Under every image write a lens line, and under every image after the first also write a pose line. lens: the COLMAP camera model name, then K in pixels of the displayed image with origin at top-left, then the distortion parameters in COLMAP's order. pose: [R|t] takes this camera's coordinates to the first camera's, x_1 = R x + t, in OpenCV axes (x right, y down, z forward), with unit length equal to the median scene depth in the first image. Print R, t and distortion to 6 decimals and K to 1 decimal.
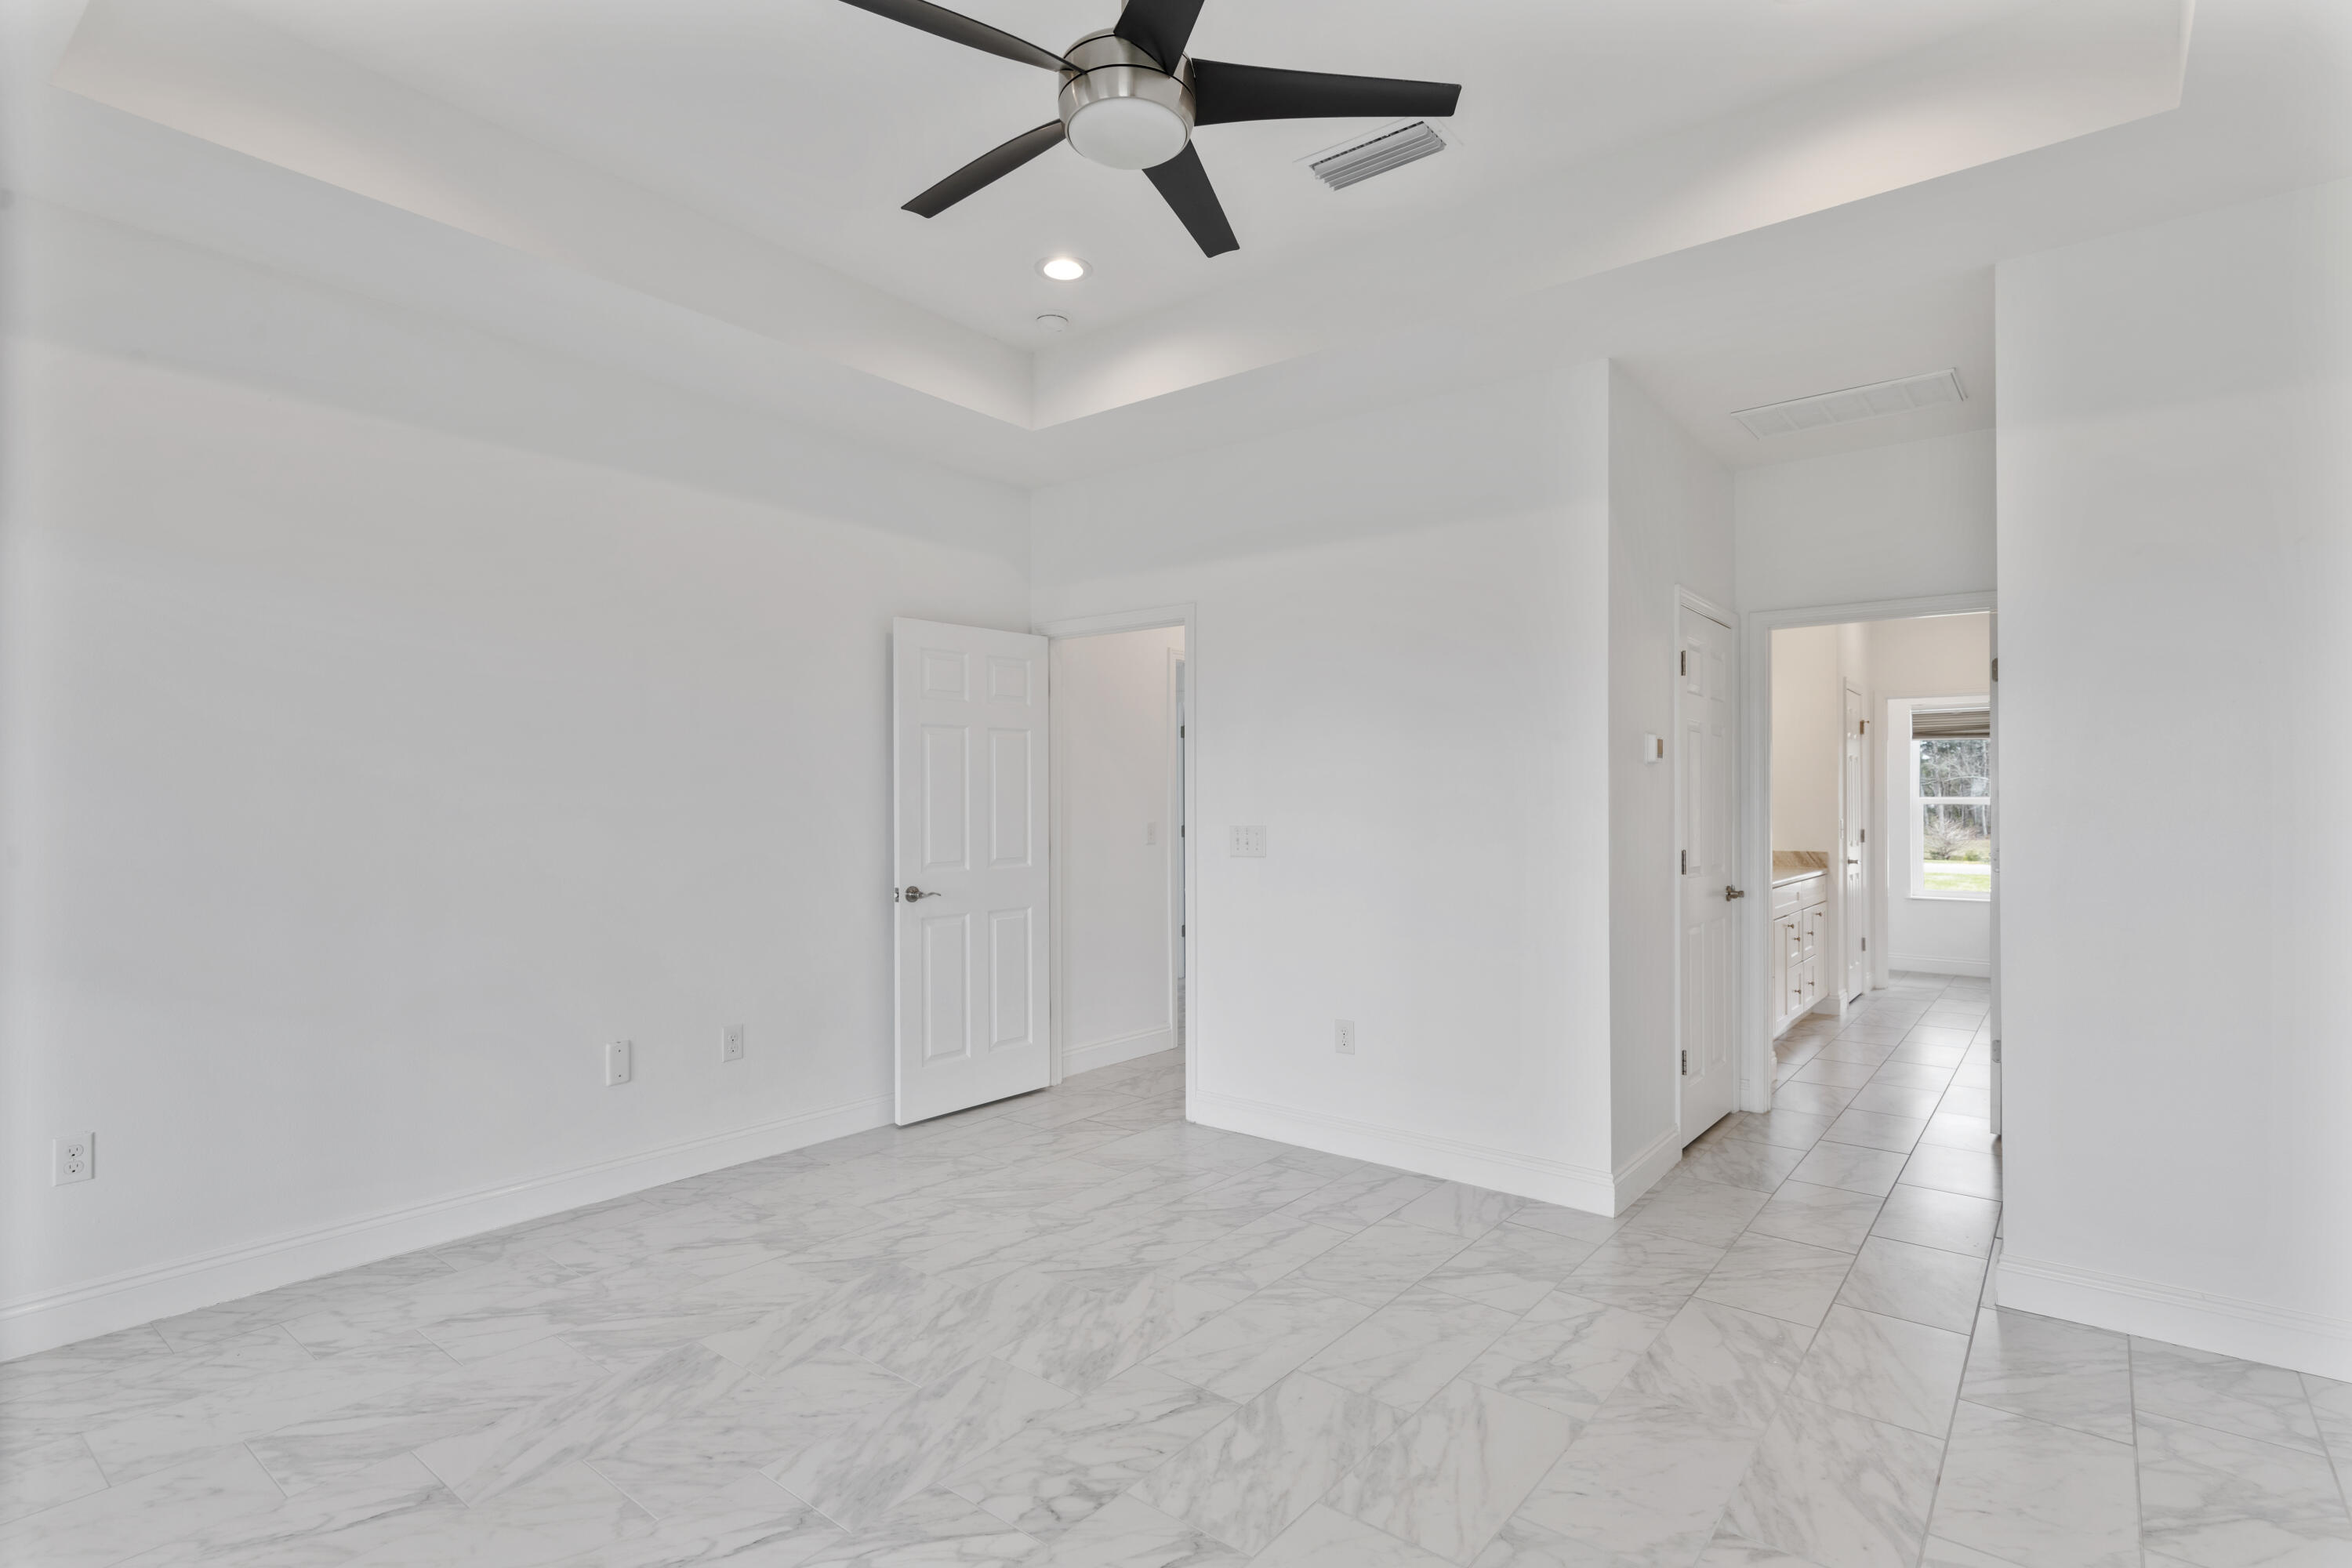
lens RADIAL K [[1142.8, 0, 1178.5], [0, 1142.8, 784.2], [0, 0, 1]] dist [0.002800, -0.000472]
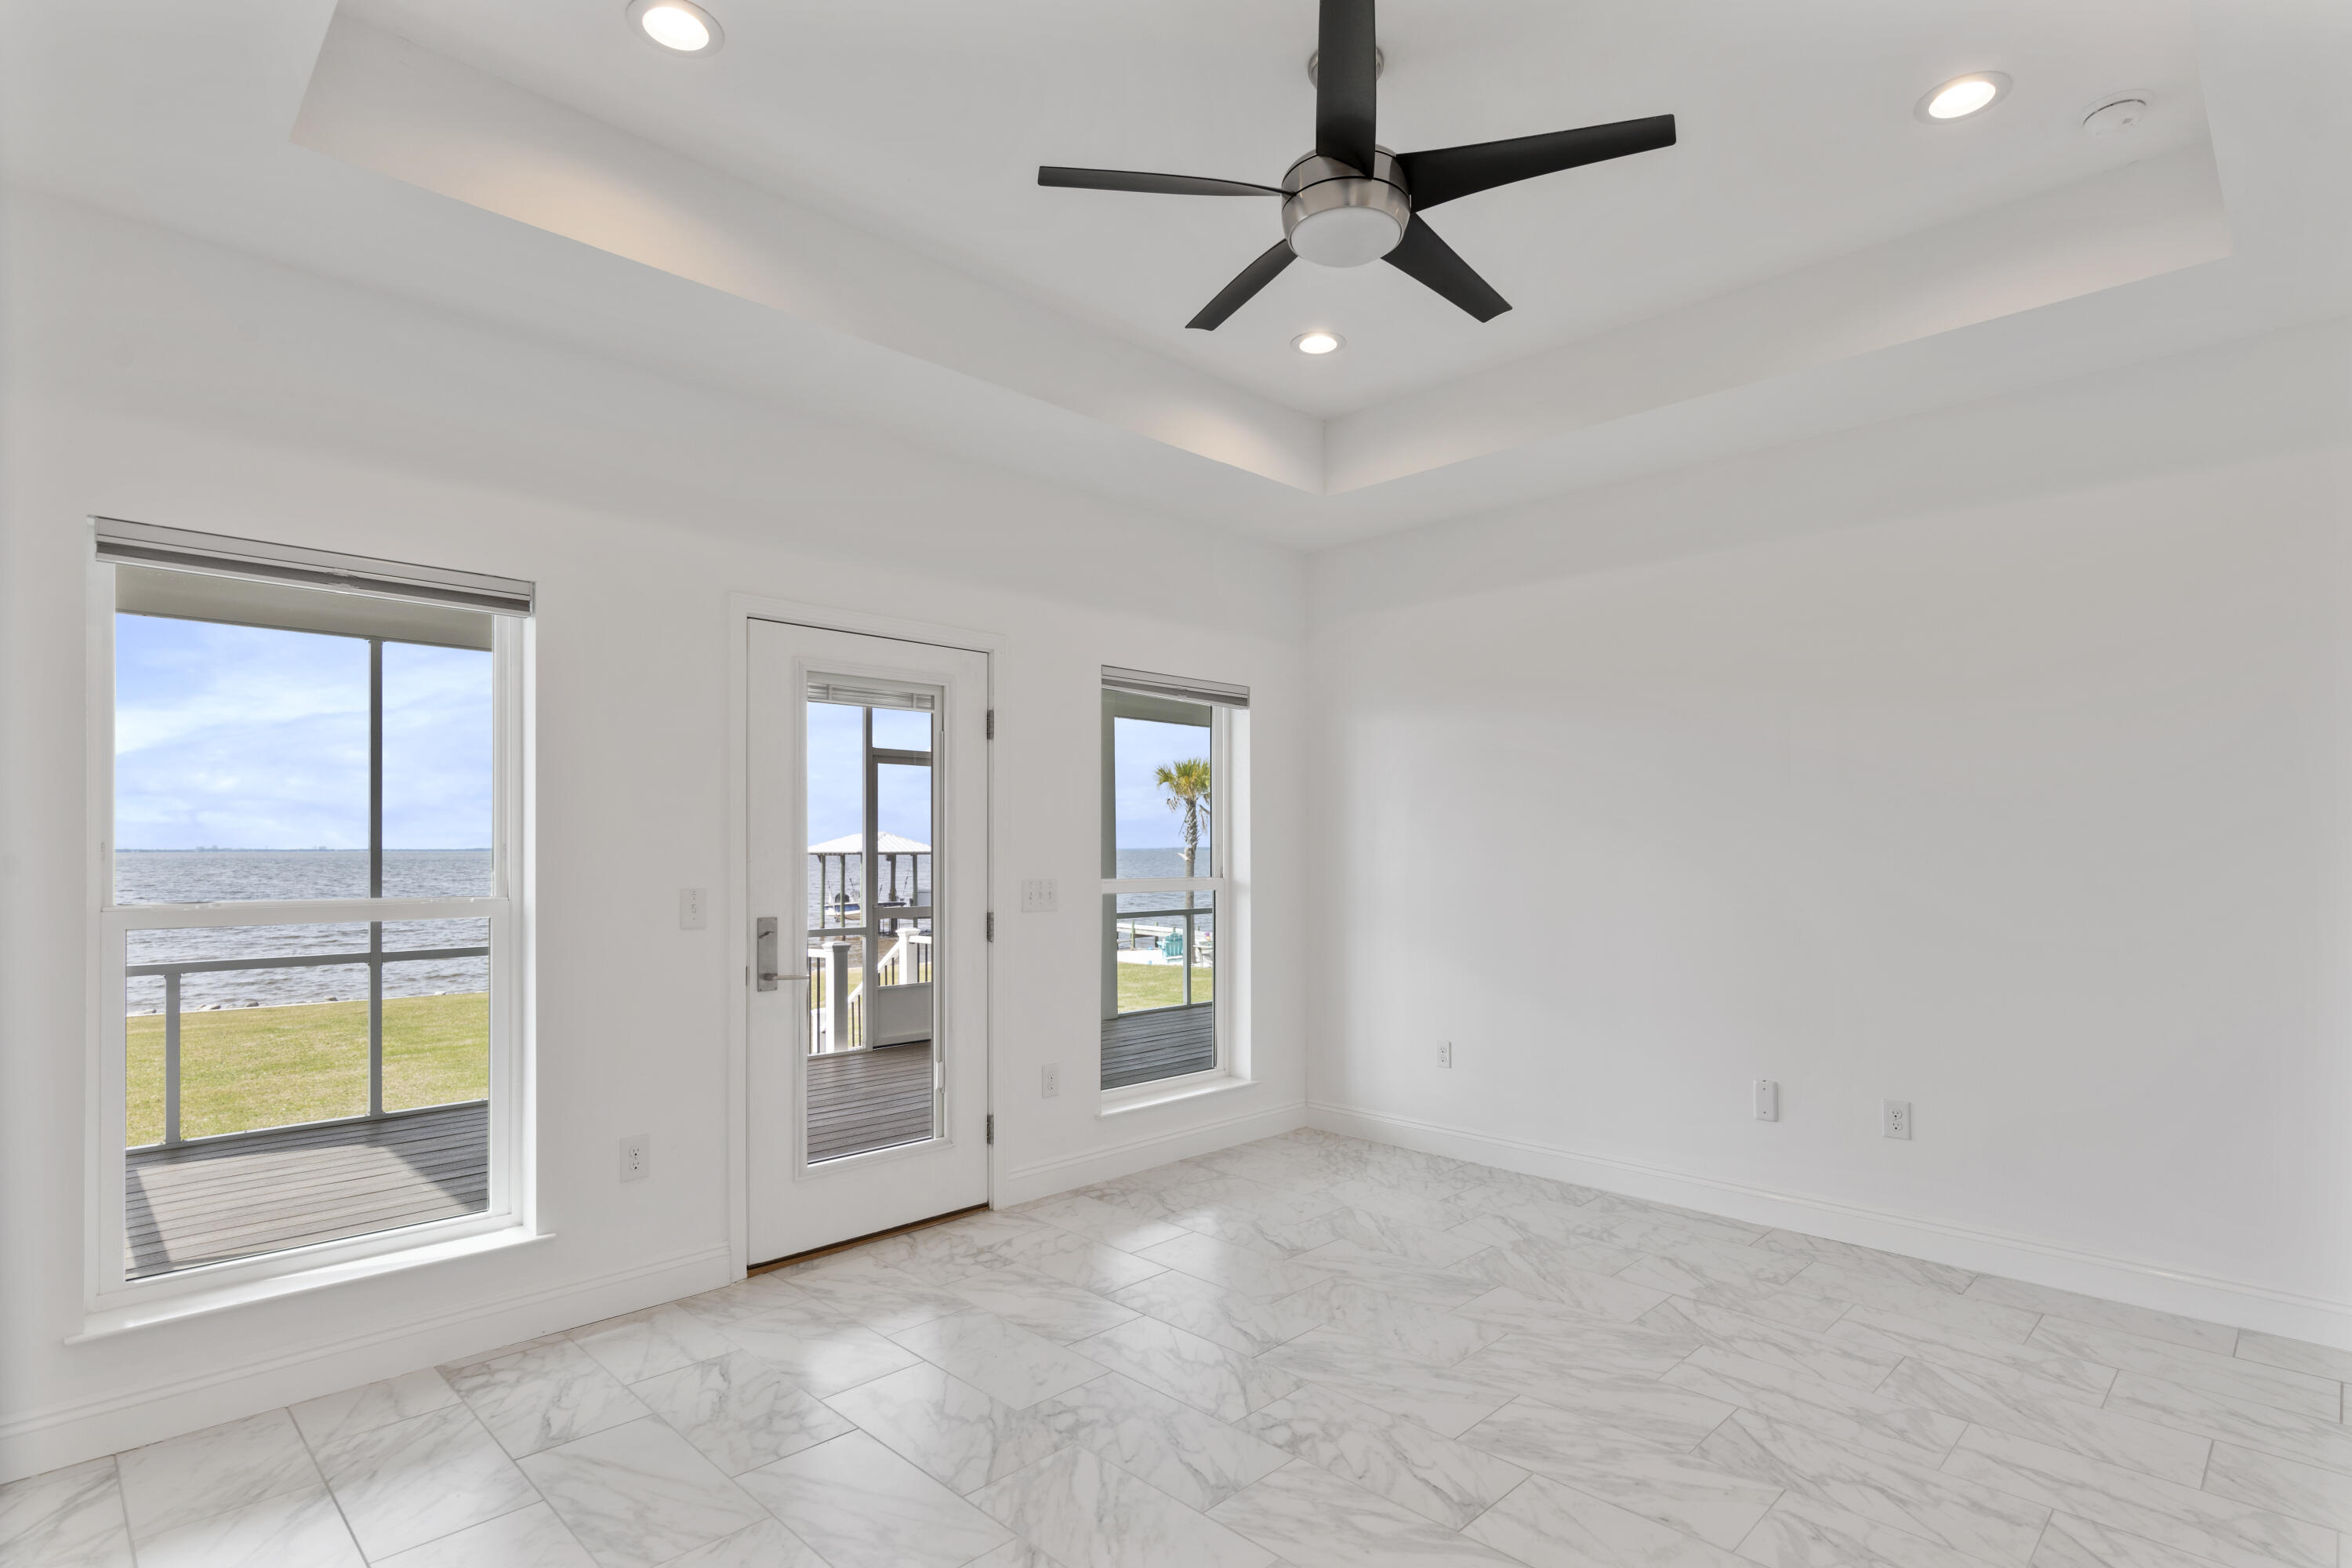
lens RADIAL K [[1137.2, 0, 1181.6], [0, 1137.2, 841.5], [0, 0, 1]] dist [0.001688, 0.000183]
pose [[-0.093978, -0.008225, -0.995540, 0.791481], [0.012677, 0.999875, -0.009458, 0.005955], [0.995494, -0.013509, -0.093862, 0.713660]]
